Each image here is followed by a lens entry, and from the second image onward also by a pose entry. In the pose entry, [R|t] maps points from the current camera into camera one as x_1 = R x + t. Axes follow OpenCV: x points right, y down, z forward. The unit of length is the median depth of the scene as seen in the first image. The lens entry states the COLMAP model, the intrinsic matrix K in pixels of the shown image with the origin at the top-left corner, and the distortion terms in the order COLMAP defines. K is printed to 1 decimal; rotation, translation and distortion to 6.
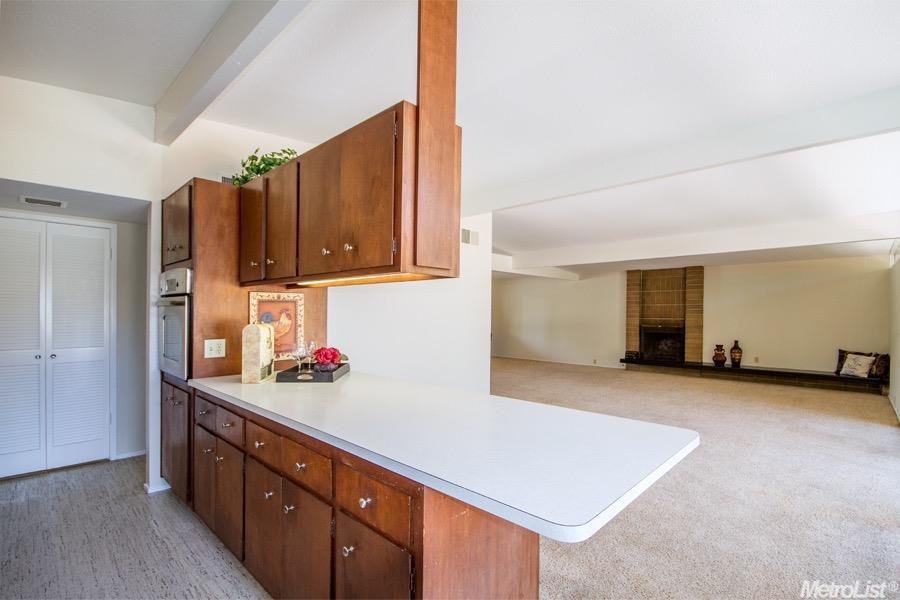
lens RADIAL K [[417.3, 0, 446.0], [0, 417.3, 315.5], [0, 0, 1]] dist [0.020585, -0.020335]
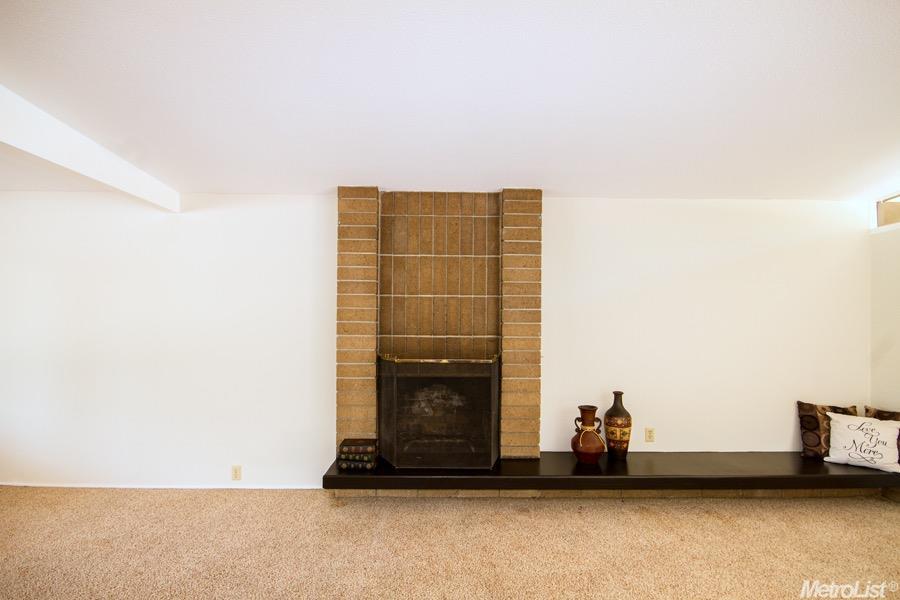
lens RADIAL K [[411.2, 0, 450.3], [0, 411.2, 318.2], [0, 0, 1]] dist [0.015452, -0.013609]
pose [[0.708475, 0.005894, 0.705711, 0.302238], [0.000024, 0.999965, -0.008376, -0.004436], [-0.705736, 0.005951, 0.708450, 0.801780]]
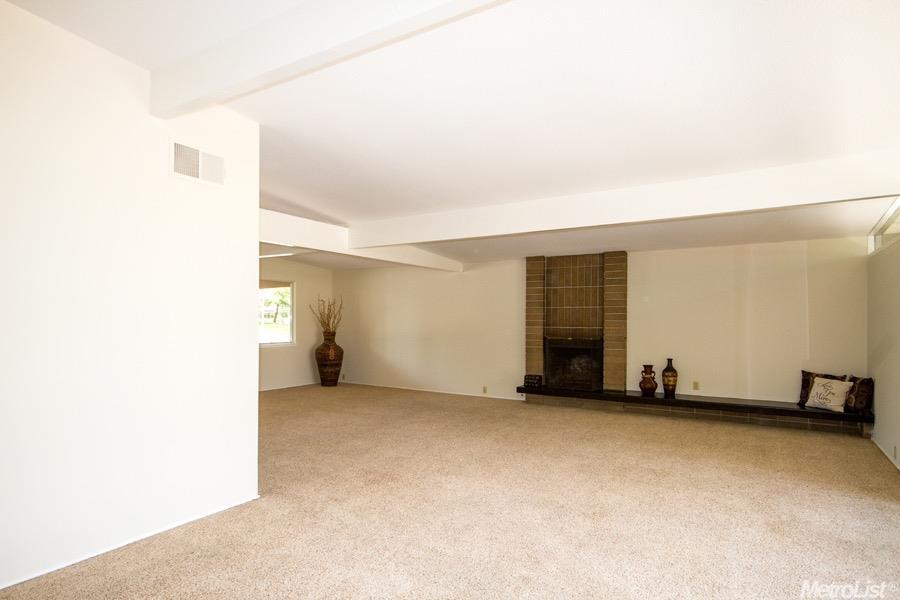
lens RADIAL K [[497.5, 0, 451.3], [0, 497.5, 319.3], [0, 0, 1]] dist [0.000315, -0.001644]
pose [[0.977185, -0.001393, 0.212386, 0.155076], [0.002601, 0.999982, -0.005406, -0.001756], [-0.212375, 0.005835, 0.977171, 0.257868]]
